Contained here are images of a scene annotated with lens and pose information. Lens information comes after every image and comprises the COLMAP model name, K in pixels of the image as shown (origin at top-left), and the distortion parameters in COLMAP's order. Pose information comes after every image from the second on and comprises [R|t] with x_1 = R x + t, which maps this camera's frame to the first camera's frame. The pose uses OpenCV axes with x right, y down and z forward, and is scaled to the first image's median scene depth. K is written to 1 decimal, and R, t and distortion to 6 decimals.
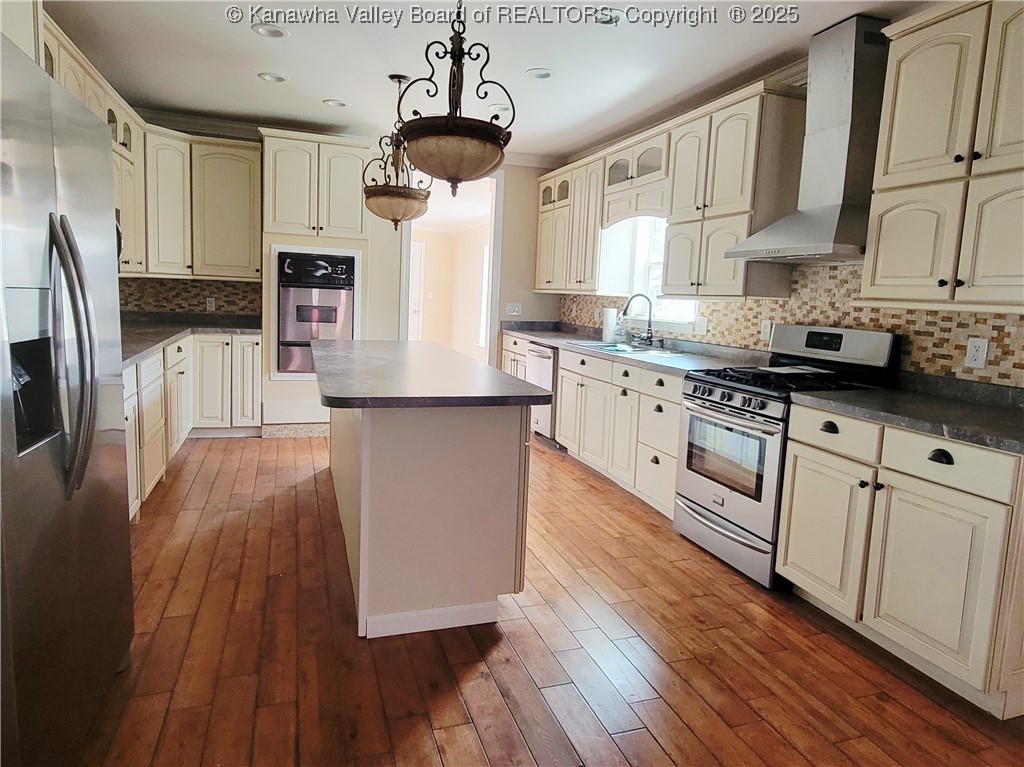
lens RADIAL K [[626.0, 0, 540.9], [0, 626.0, 380.8], [0, 0, 1]] dist [0.007989, 0.001436]
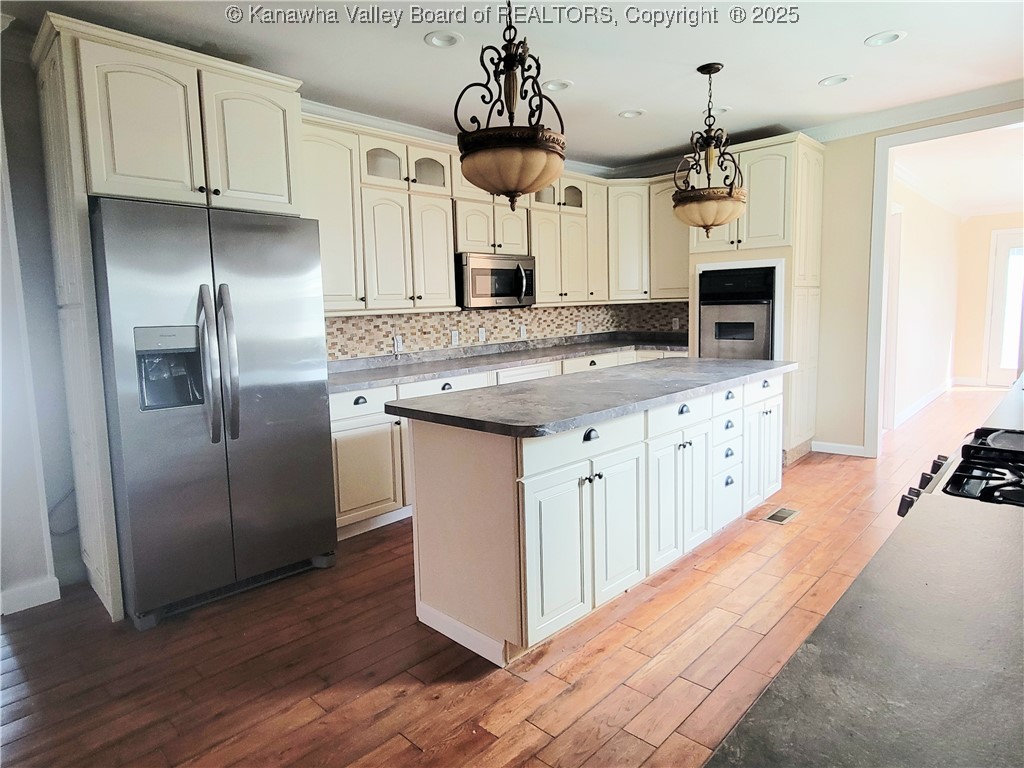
lens RADIAL K [[626.0, 0, 540.9], [0, 626.0, 381.3], [0, 0, 1]] dist [0.007989, 0.001436]
pose [[0.443138, 0.053700, -0.894844, 0.413572], [-0.075423, 0.996898, 0.022474, -0.031331], [0.893275, 0.057533, 0.445813, 0.340682]]
